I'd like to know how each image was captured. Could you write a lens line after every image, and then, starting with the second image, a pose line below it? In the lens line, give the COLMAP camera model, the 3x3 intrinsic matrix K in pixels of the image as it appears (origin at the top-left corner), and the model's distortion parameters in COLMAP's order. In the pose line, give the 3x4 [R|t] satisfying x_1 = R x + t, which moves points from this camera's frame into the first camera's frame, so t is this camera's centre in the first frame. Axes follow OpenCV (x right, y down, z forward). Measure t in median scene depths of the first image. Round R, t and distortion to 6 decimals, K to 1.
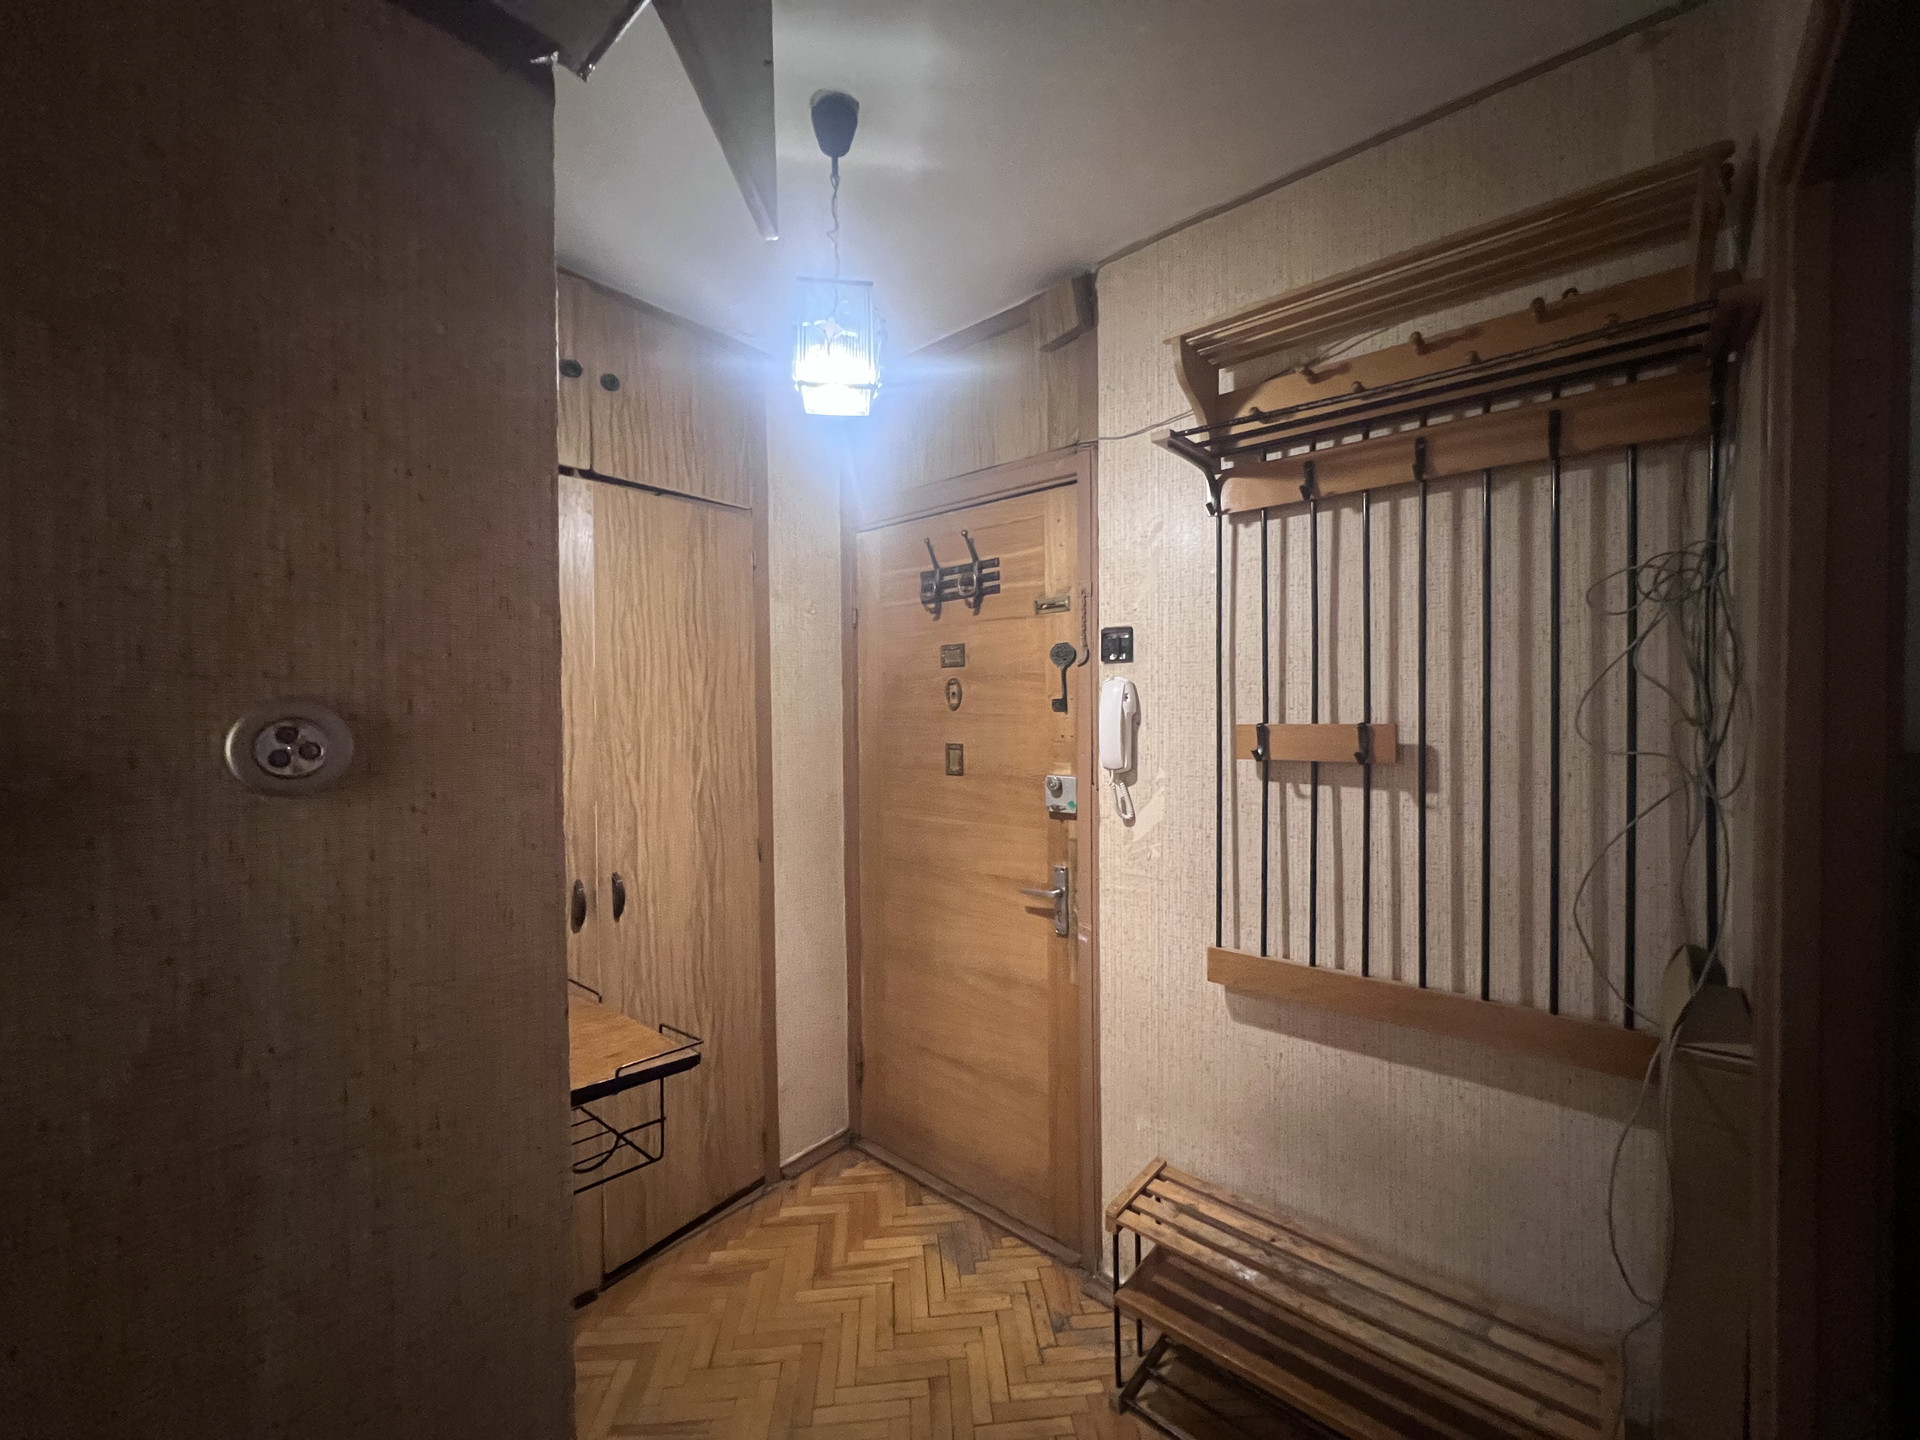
lens RADIAL K [[762.7, 0, 955.0], [0, 762.7, 714.0], [0, 0, 1]] dist [0.000410, -0.000059]
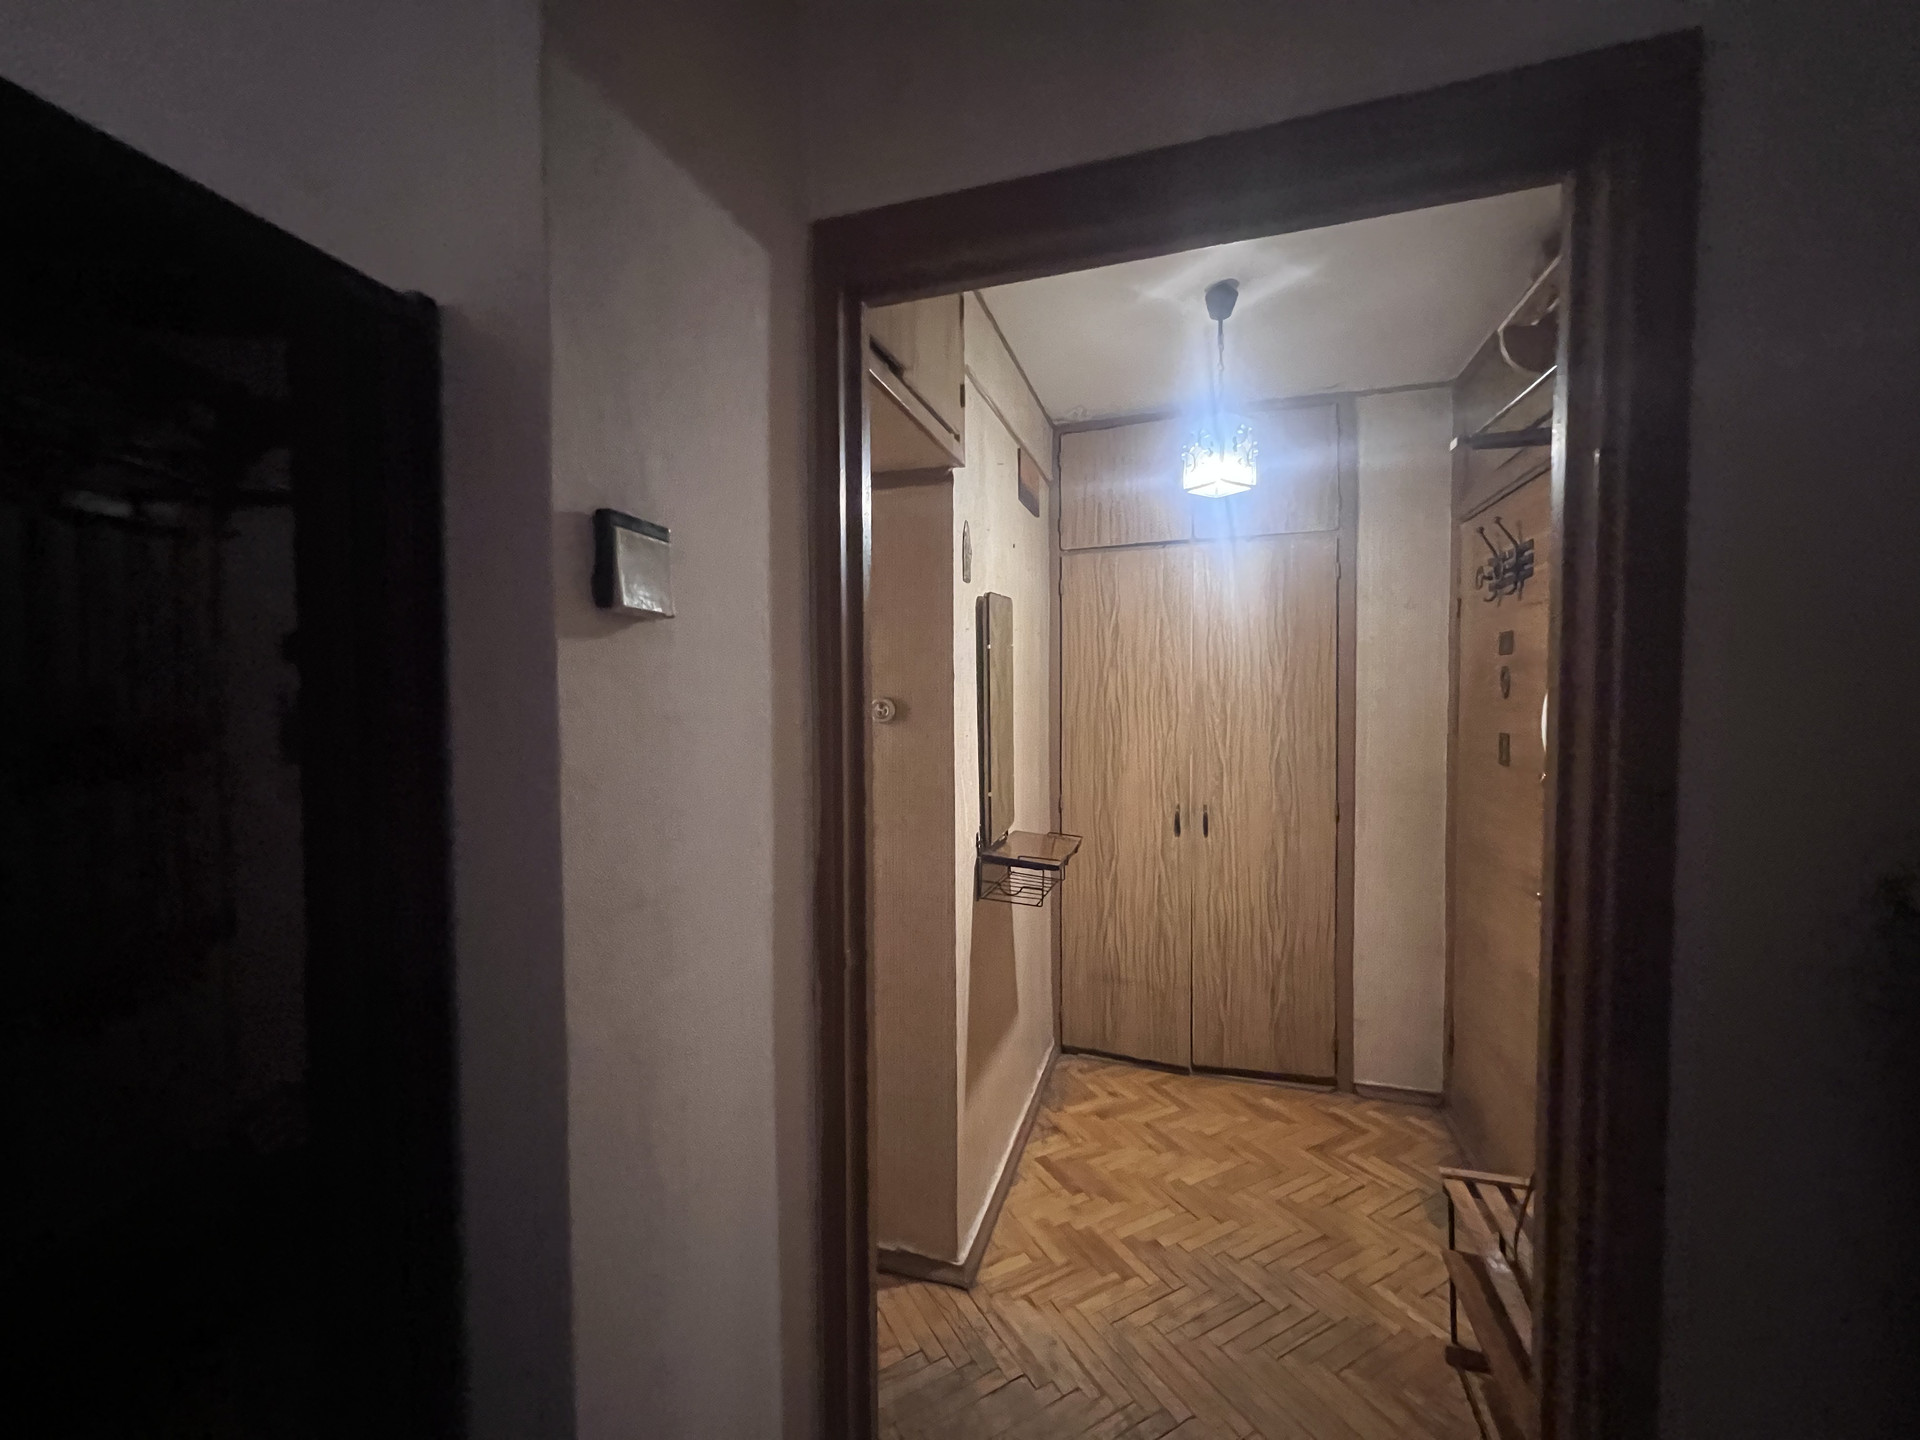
lens RADIAL K [[771.8, 0, 960.0], [0, 771.8, 720.0], [0, 0, 1]] dist [-0.000750, -0.000098]
pose [[0.401131, 0.040339, -0.915132, 0.677405], [-0.006812, 0.999134, 0.041056, -0.015441], [0.915995, -0.010235, 0.401058, -0.038862]]
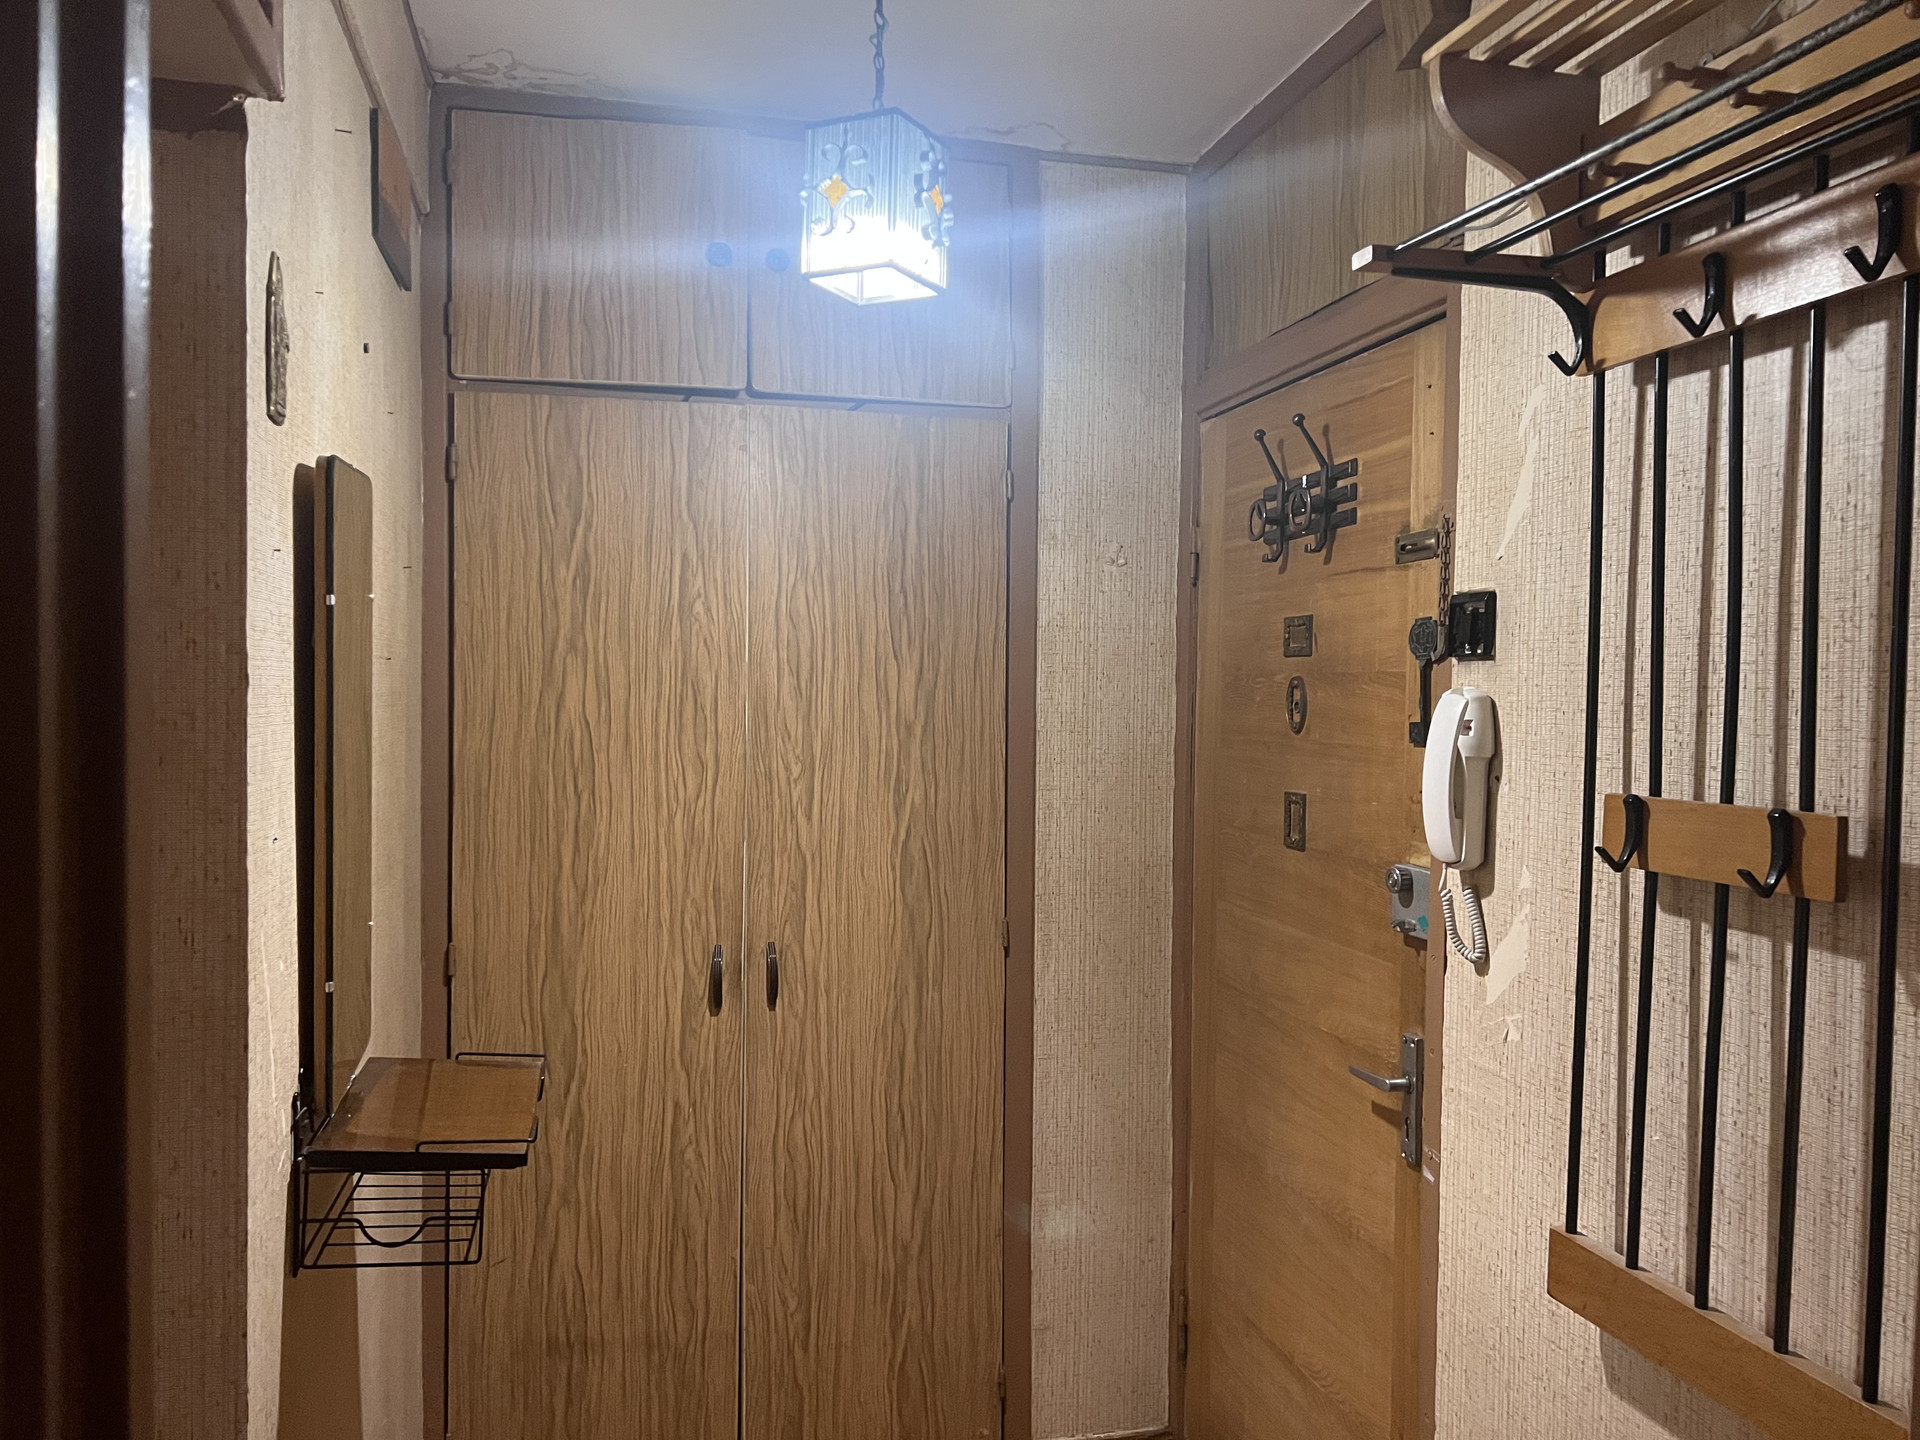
lens RADIAL K [[1428.9, 0, 965.2], [0, 1428.9, 729.7], [0, 0, 1]] dist [0.096965, -0.136772]
pose [[0.820522, 0.036664, -0.570438, 0.436786], [-0.025348, 0.999293, 0.027767, -0.033810], [0.571052, -0.008324, 0.820871, -0.009614]]
